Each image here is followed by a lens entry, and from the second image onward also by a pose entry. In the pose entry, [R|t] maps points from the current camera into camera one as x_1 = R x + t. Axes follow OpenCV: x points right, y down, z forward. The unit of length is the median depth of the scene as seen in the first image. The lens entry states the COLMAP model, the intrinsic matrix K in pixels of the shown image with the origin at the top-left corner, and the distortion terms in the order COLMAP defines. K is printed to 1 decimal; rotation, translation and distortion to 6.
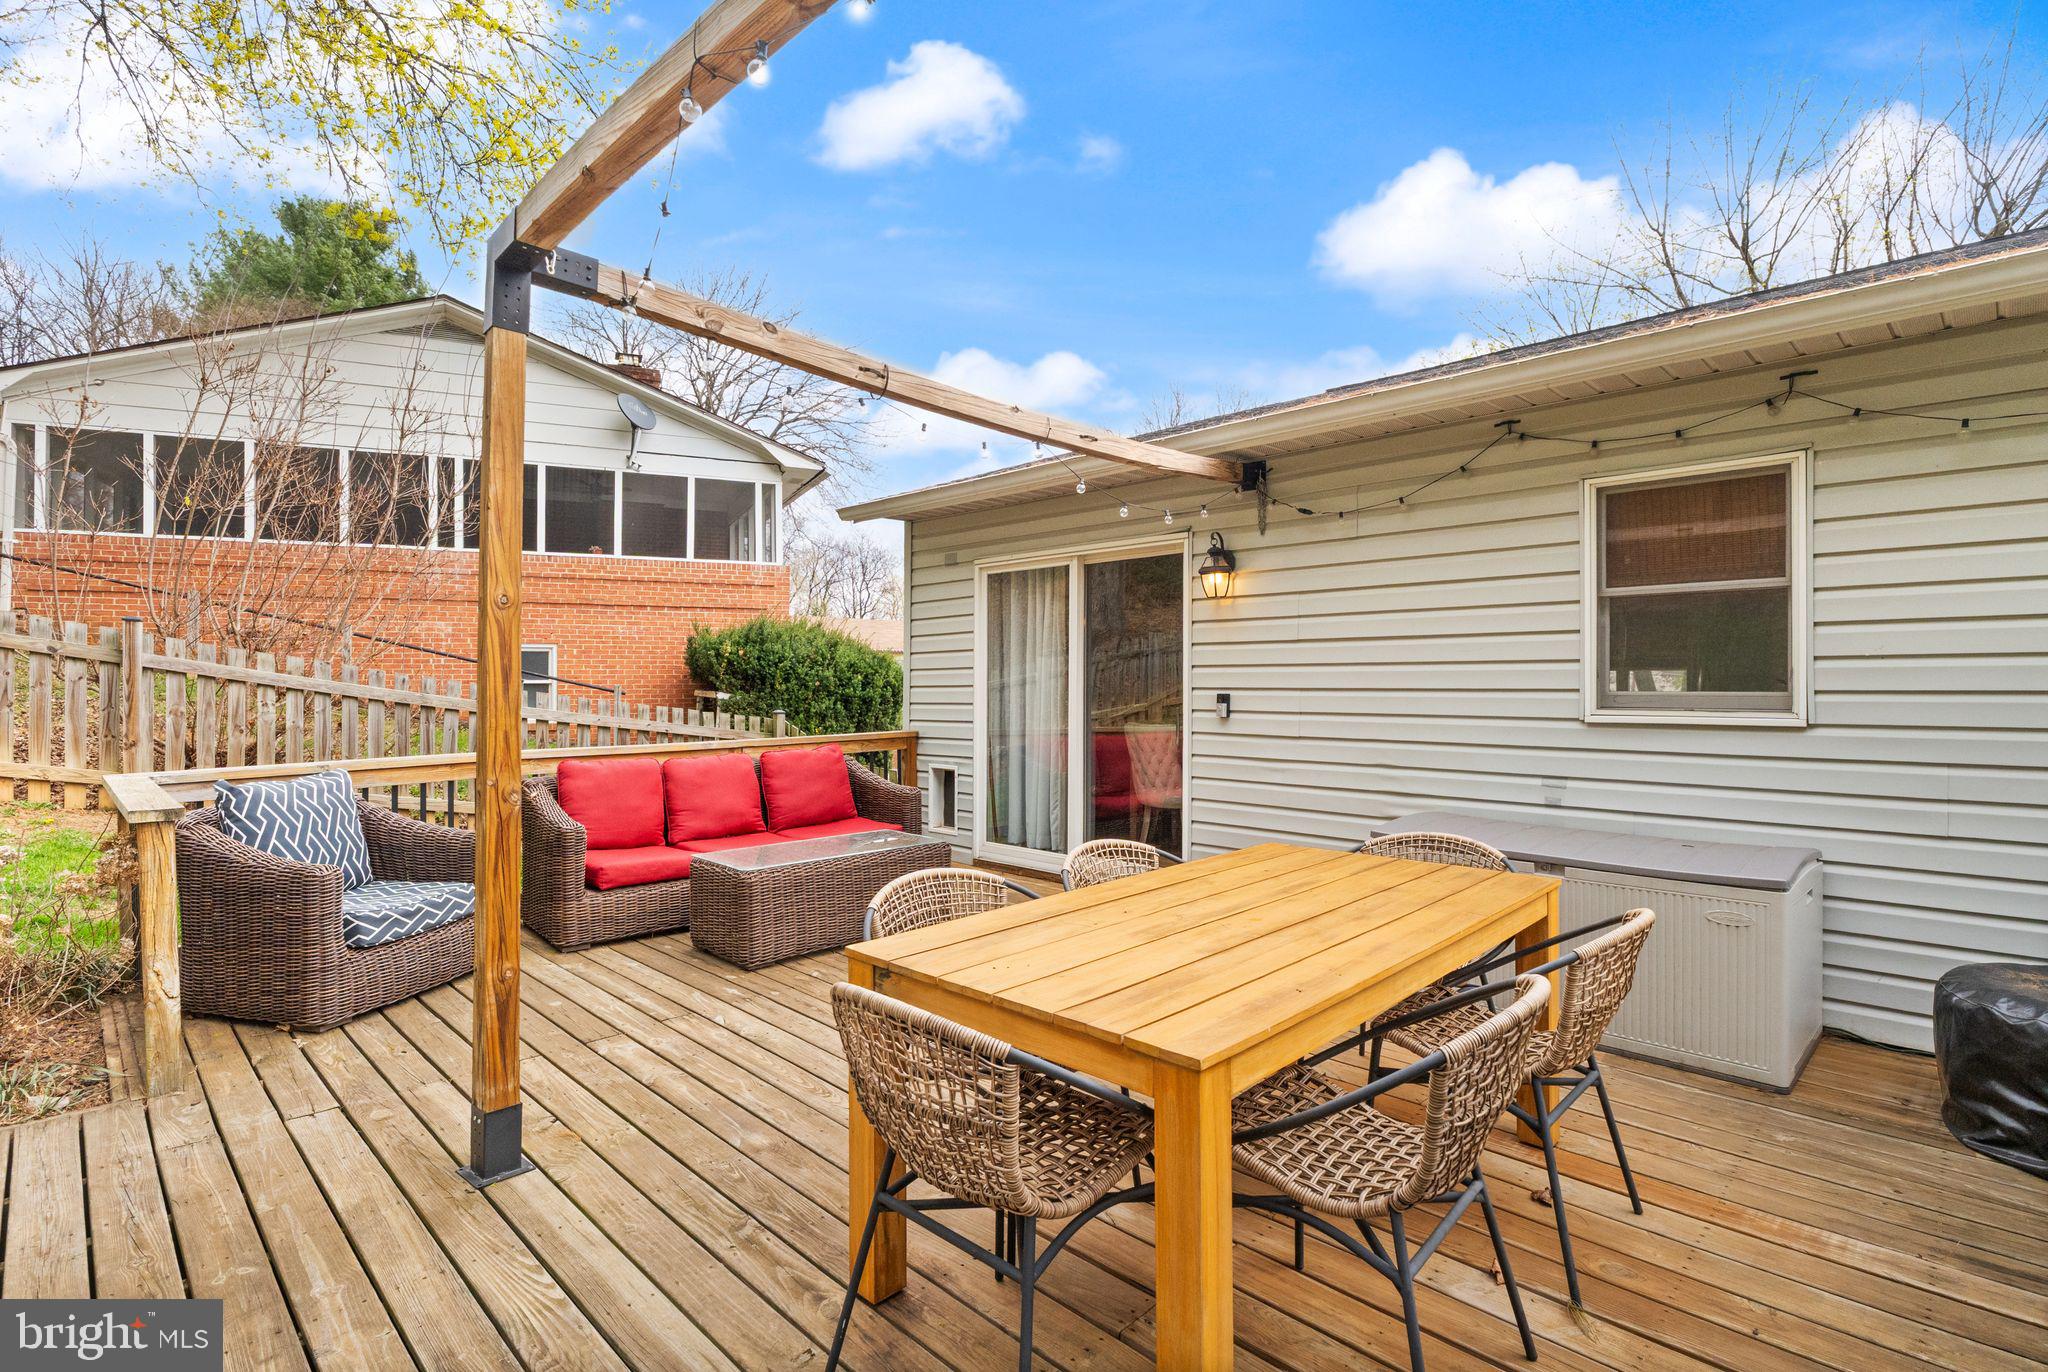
lens RADIAL K [[981.3, 0, 1020.9], [0, 981.3, 677.3], [0, 0, 1]] dist [-0.008656, -0.000057]
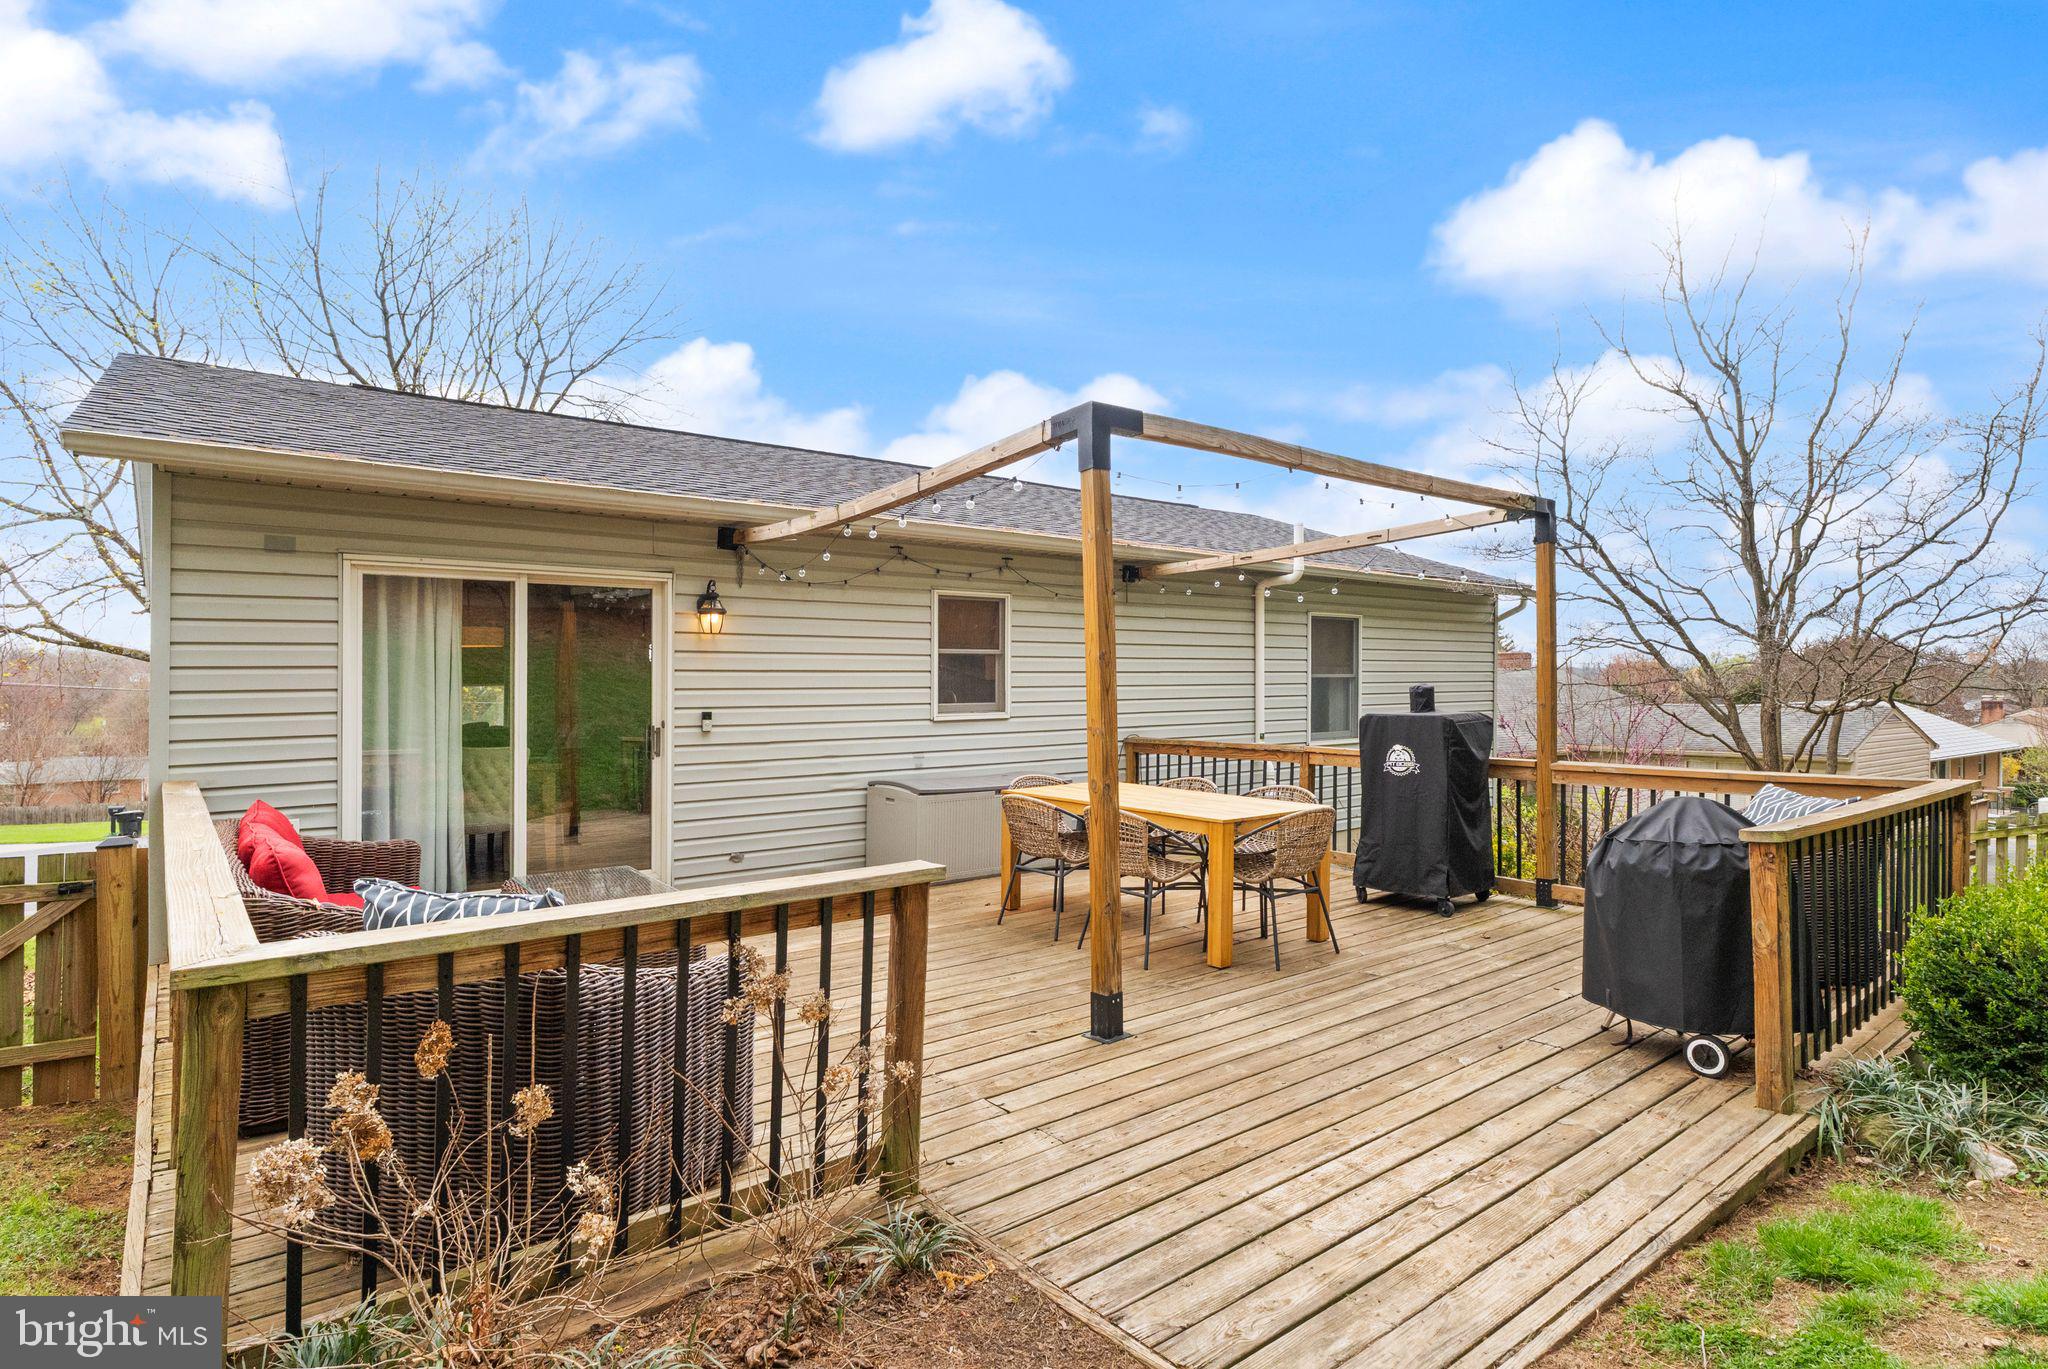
lens RADIAL K [[1037.9, 0, 1037.2], [0, 1037.9, 681.7], [0, 0, 1]] dist [-0.002530, -0.000760]
pose [[0.115806, 0.003037, 0.993267, -1.286971], [0.000403, 0.999995, -0.003104, -0.020963], [-0.993272, 0.000759, 0.115804, 0.556224]]
